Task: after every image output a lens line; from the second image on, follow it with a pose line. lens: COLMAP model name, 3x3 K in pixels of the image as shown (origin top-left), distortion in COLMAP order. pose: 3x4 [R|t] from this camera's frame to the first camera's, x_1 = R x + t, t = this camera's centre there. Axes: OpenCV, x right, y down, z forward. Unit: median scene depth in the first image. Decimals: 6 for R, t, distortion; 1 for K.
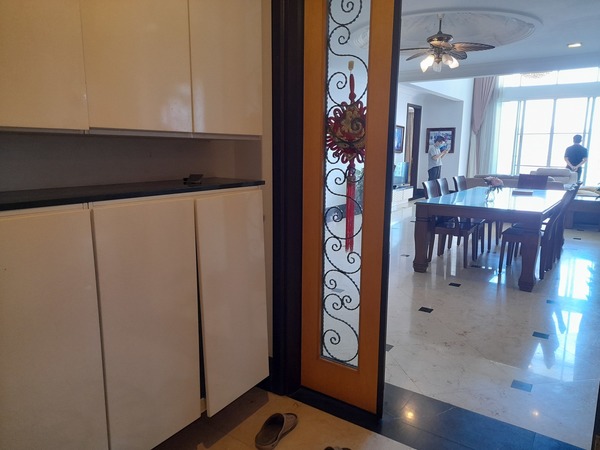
lens RADIAL K [[433.1, 0, 300.0], [0, 433.1, 225.0], [0, 0, 1]] dist [0.037269, -0.033933]
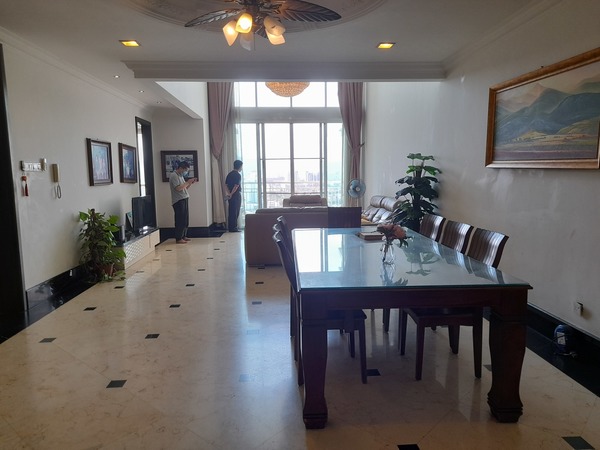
lens RADIAL K [[433.1, 0, 300.0], [0, 433.1, 225.0], [0, 0, 1]] dist [0.037269, -0.033933]
pose [[0.780685, -0.090582, 0.618325, -0.010951], [0.128253, 0.991601, -0.016665, -0.057676], [-0.611622, 0.092313, 0.785746, 0.311449]]
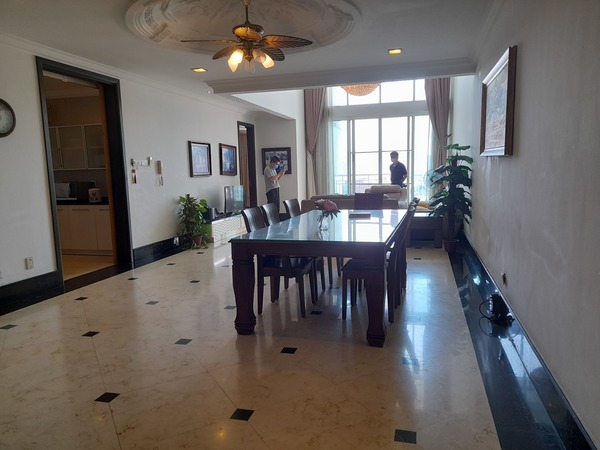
lens RADIAL K [[433.1, 0, 300.0], [0, 433.1, 225.0], [0, 0, 1]] dist [0.037269, -0.033933]
pose [[0.943271, -0.073124, 0.323871, 0.072574], [0.091221, 0.994985, -0.041034, -0.018208], [-0.319247, 0.068250, 0.945211, 0.139560]]
